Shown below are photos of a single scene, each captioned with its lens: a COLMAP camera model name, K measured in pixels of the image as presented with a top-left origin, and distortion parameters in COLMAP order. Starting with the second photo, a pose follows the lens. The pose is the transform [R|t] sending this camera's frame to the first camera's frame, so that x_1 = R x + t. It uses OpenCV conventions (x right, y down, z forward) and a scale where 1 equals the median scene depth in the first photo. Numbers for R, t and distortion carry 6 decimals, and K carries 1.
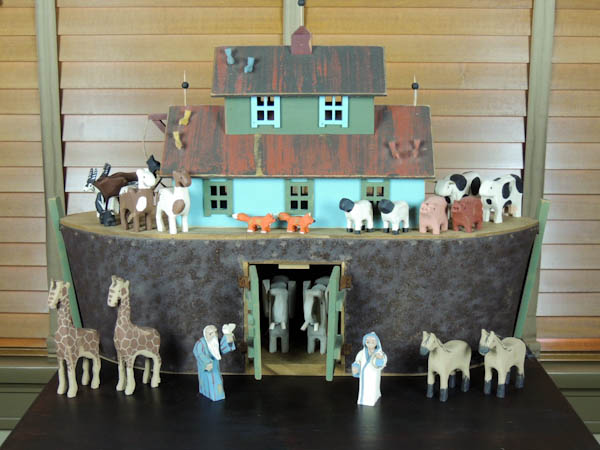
lens RADIAL K [[751.1, 0, 300.0], [0, 751.1, 225.0], [0, 0, 1]] dist [0.080284, 0.006777]
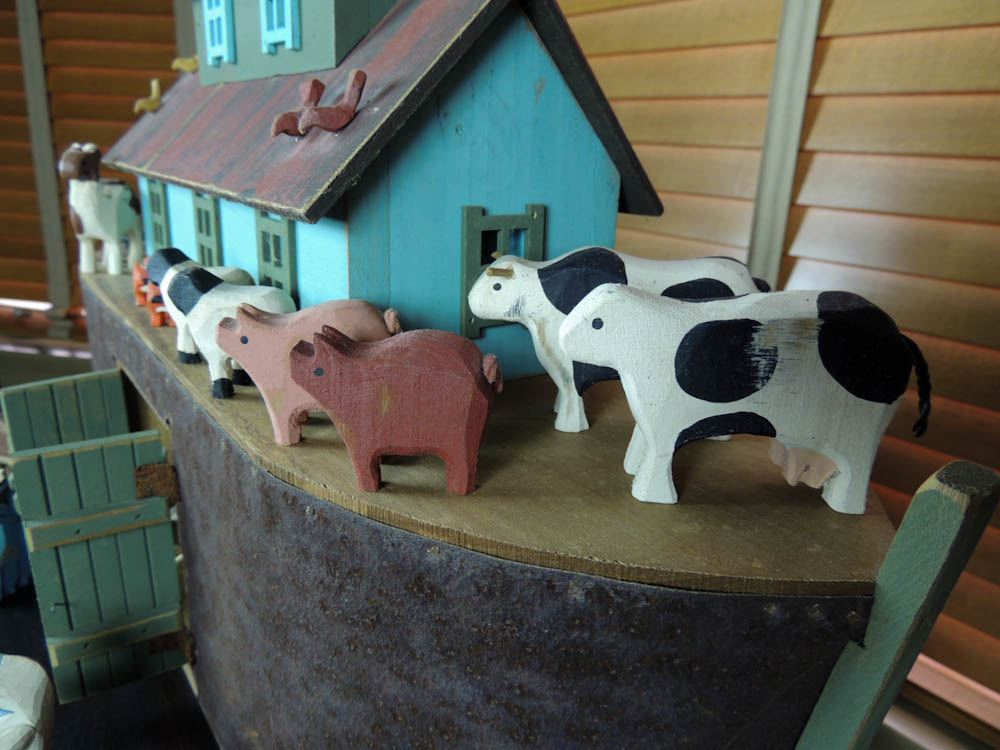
lens RADIAL K [[698.1, 0, 507.9], [0, 698.1, 360.4], [0, 0, 1]] dist [0.001592, -0.001287]
pose [[0.590421, 0.253796, -0.766153, 0.400160], [-0.165729, 0.967167, 0.192668, -0.075240], [0.789896, 0.013218, 0.613098, 0.899842]]
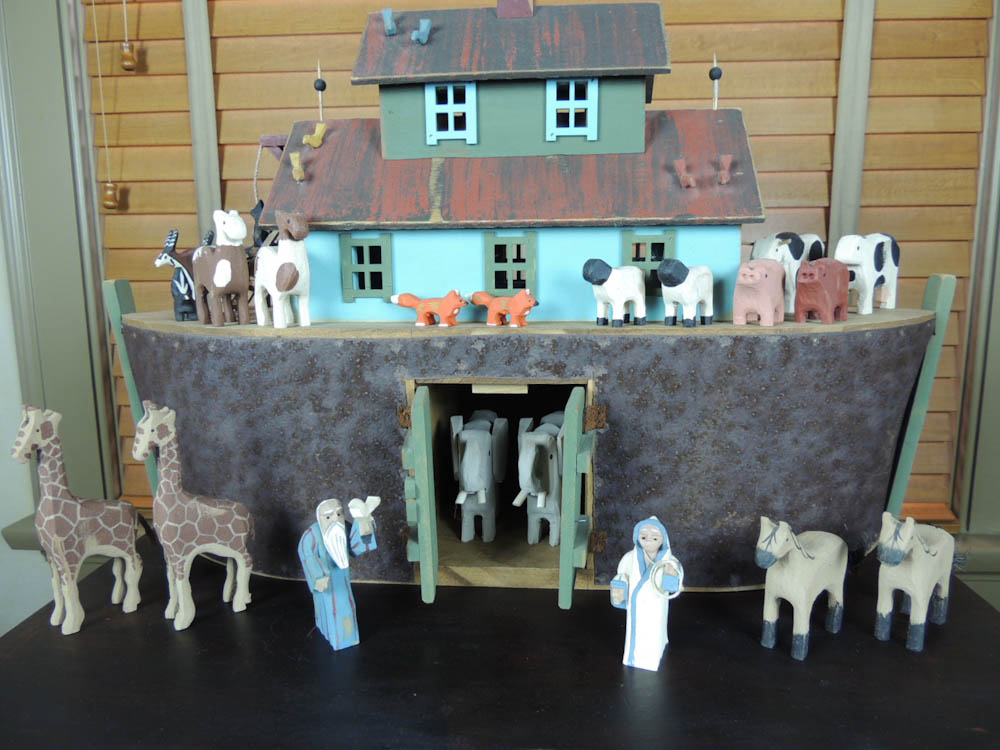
lens RADIAL K [[698.1, 0, 507.9], [0, 698.1, 360.4], [0, 0, 1]] dist [0.001592, -0.001287]
pose [[0.999006, -0.001051, -0.044569, 0.020549], [-0.000356, 0.999502, -0.031555, 0.050692], [0.044580, 0.031540, 0.998508, 0.495338]]
